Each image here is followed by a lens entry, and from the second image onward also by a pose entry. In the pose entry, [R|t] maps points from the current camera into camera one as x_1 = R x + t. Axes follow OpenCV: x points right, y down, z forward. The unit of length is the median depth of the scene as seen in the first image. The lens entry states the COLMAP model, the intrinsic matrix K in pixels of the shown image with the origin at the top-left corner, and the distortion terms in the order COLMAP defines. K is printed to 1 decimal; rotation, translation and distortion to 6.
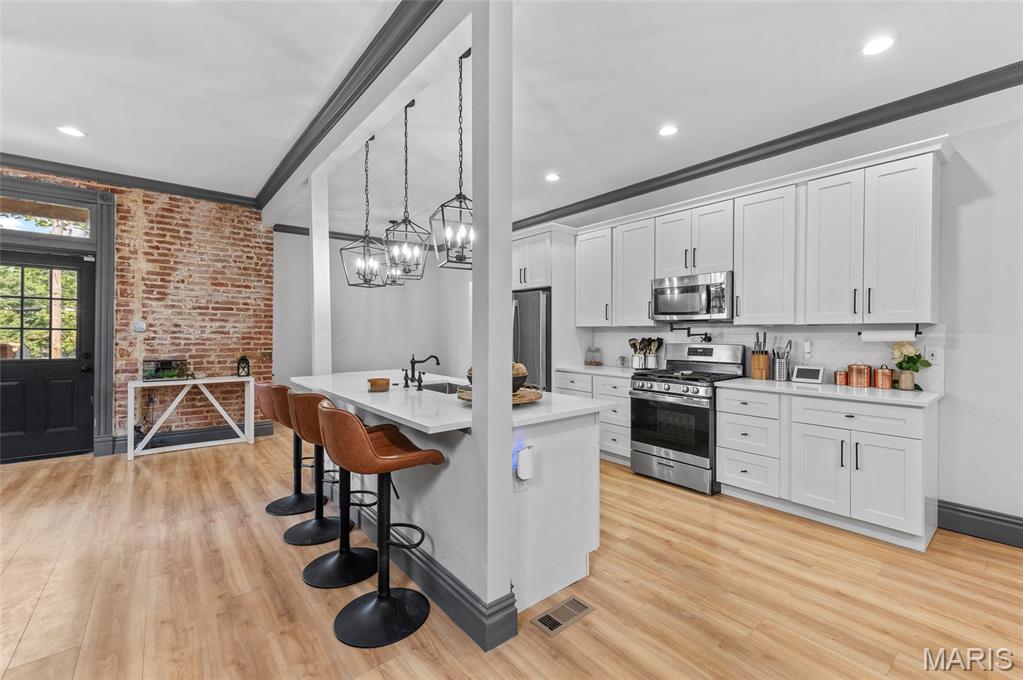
lens RADIAL K [[425.0, 0, 518.3], [0, 425.0, 337.3], [0, 0, 1]] dist [0.002615, 0.000059]
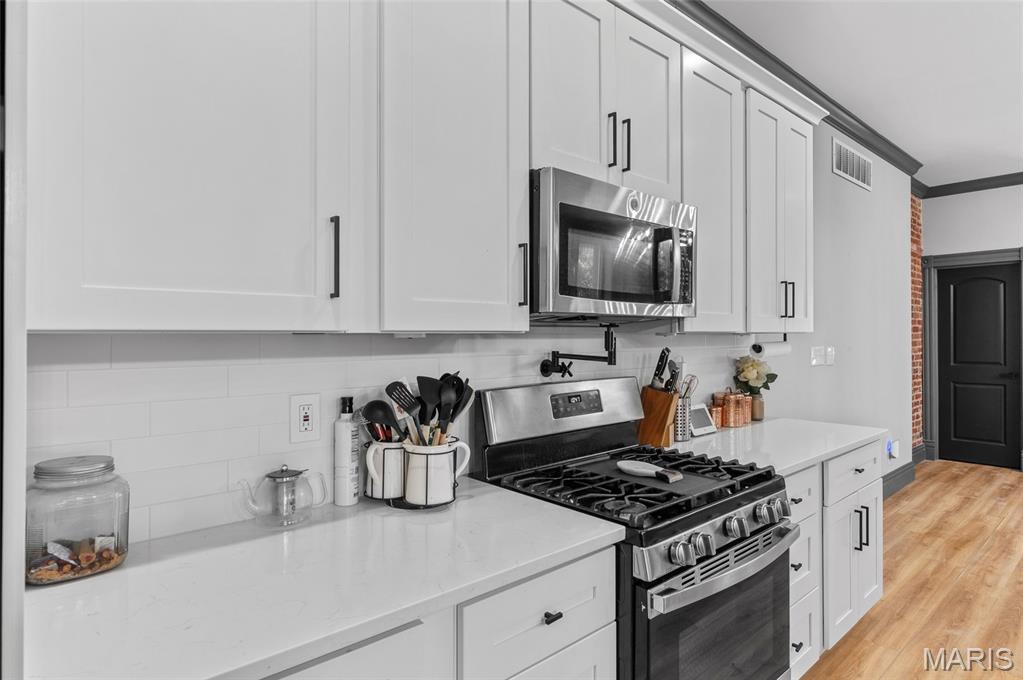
lens RADIAL K [[573.1, 0, 526.2], [0, 573.1, 331.0], [0, 0, 1]] dist [0.002915, 0.005500]
pose [[-0.048444, 0.004121, 0.998817, -0.052916], [0.012491, 0.999916, -0.003520, -0.021375], [-0.998748, 0.012306, -0.048492, 0.828121]]
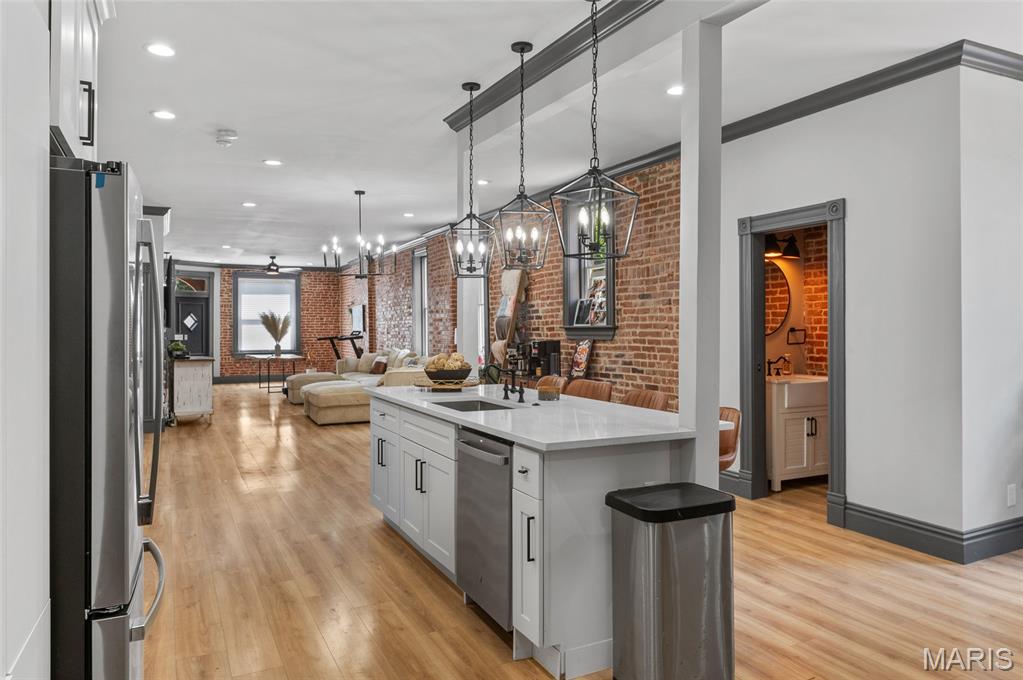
lens RADIAL K [[693.5, 0, 524.0], [0, 693.5, 326.9], [0, 0, 1]] dist [-0.008273, -0.003723]
pose [[-0.975106, -0.001722, 0.221731, -0.321109], [0.000233, 0.999961, 0.008789, -0.025959], [-0.221737, 0.008622, -0.975068, 1.313603]]
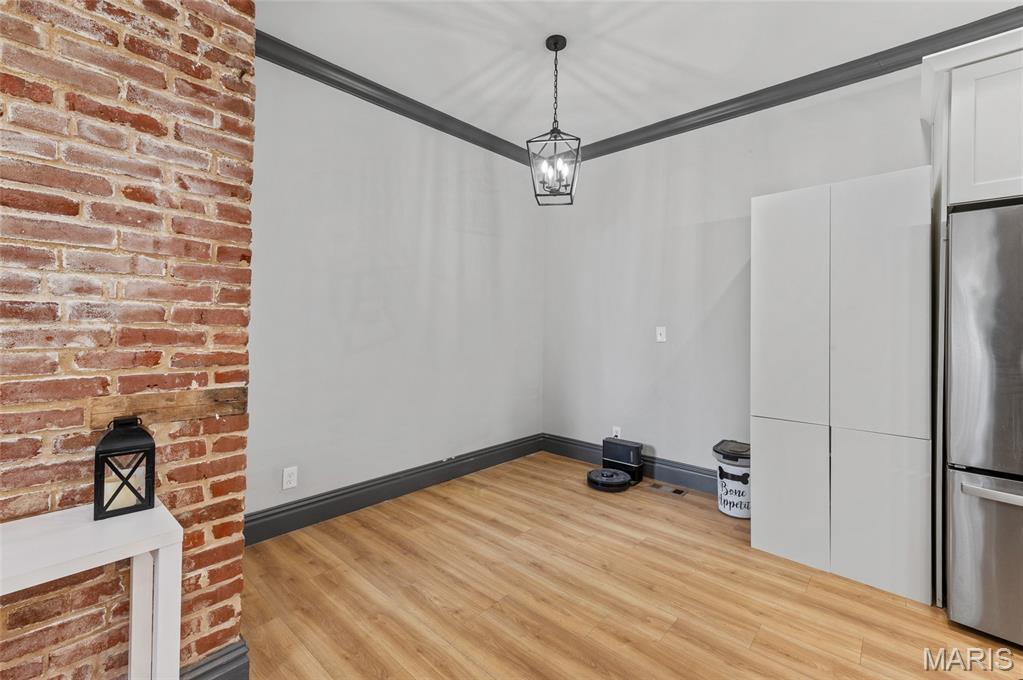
lens RADIAL K [[425.0, 0, 514.8], [0, 425.0, 327.0], [0, 0, 1]] dist [0.002615, 0.000059]
pose [[0.989836, 0.004147, 0.142154, -0.474163], [-0.002884, 0.999955, -0.009090, -0.002056], [-0.142185, 0.008587, 0.989803, 0.747132]]
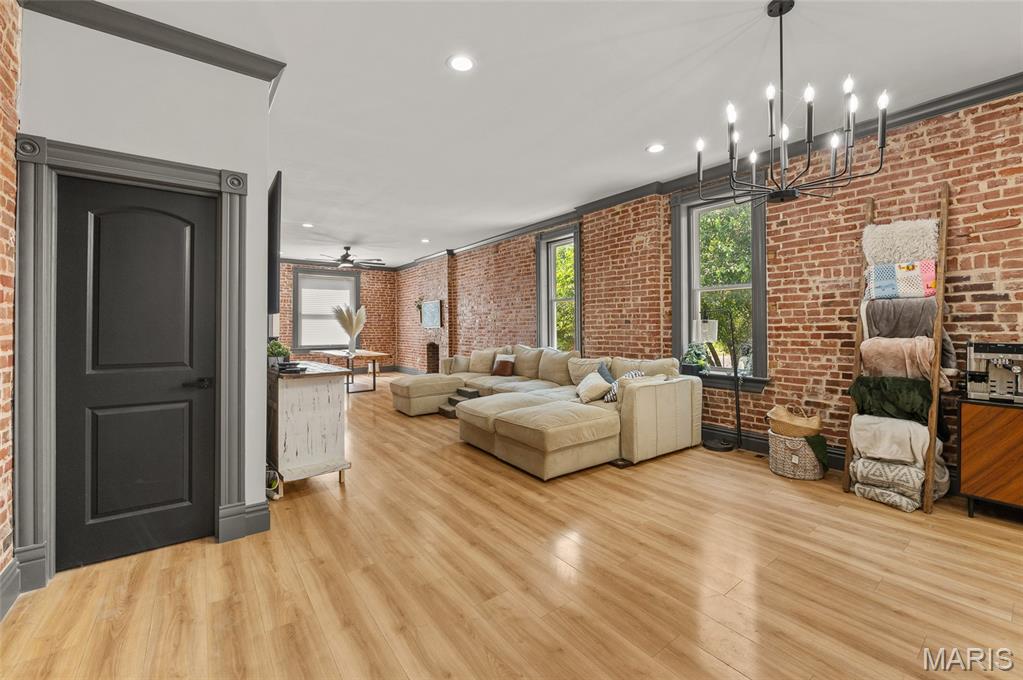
lens RADIAL K [[411.7, 0, 520.0], [0, 411.7, 324.4], [0, 0, 1]] dist [-0.015668, 0.001626]
pose [[-0.999286, -0.003472, 0.037628, 0.635146], [-0.003320, 0.999986, 0.004101, 0.002330], [-0.037642, 0.003973, -0.999283, 0.289913]]
